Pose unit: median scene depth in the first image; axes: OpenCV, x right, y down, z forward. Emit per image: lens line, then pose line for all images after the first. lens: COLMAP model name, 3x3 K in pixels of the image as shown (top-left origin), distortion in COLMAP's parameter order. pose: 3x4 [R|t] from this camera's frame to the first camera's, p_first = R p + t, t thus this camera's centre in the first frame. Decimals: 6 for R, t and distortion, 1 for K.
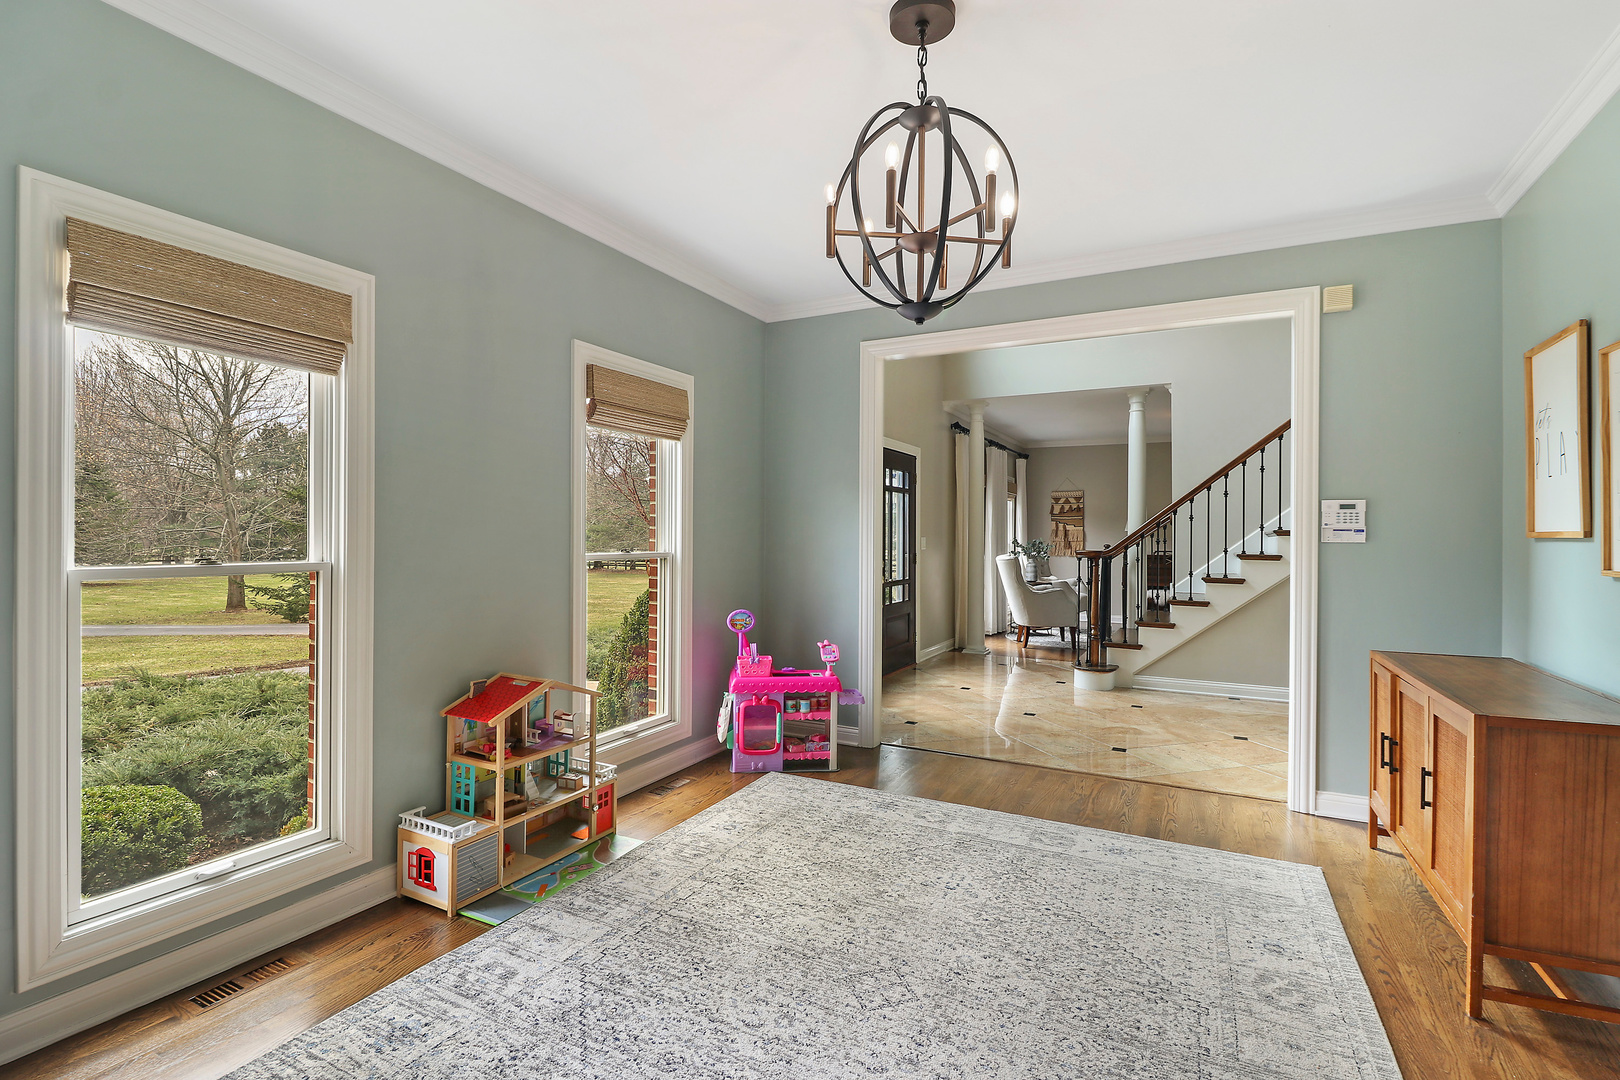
lens RADIAL K [[769.7, 0, 801.9], [0, 769.7, 538.6], [0, 0, 1]] dist [0.021849, 0.000064]
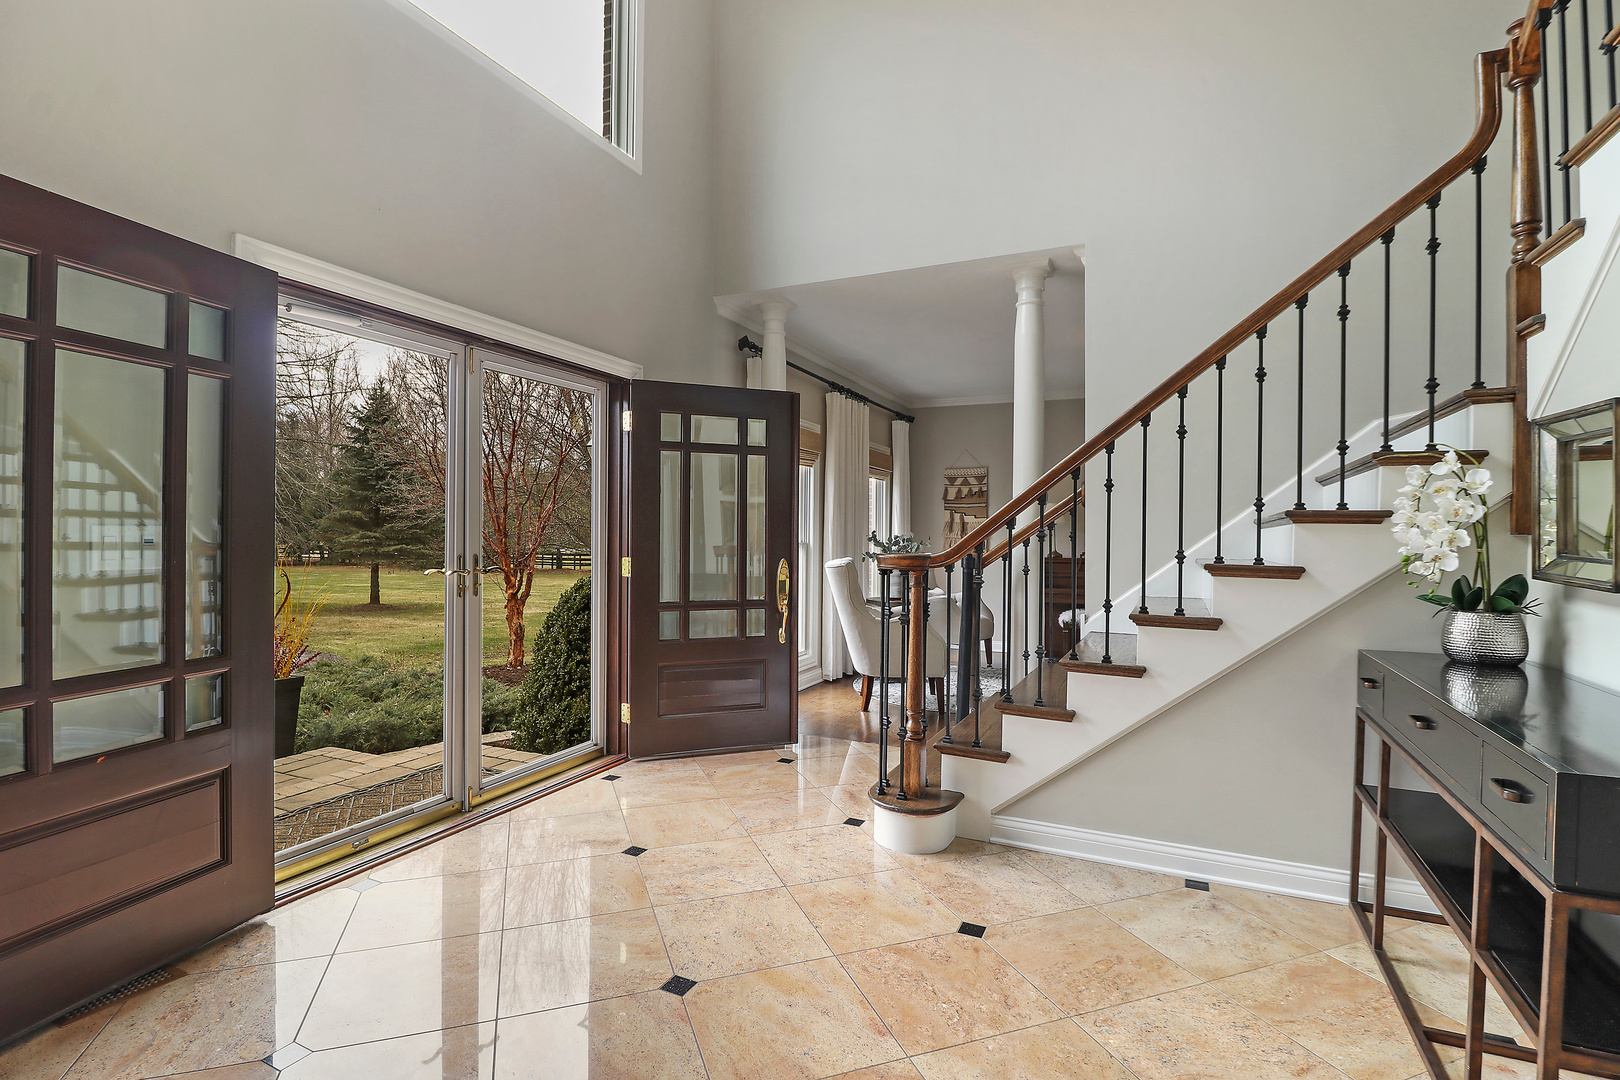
lens RADIAL K [[768.4, 0, 801.9], [0, 768.4, 533.7], [0, 0, 1]] dist [0.018177, -0.020674]
pose [[0.999115, 0.005331, 0.041725, 0.246787], [-0.005154, 0.999977, -0.004351, 0.004599], [-0.041747, 0.004132, 0.999120, 0.449555]]
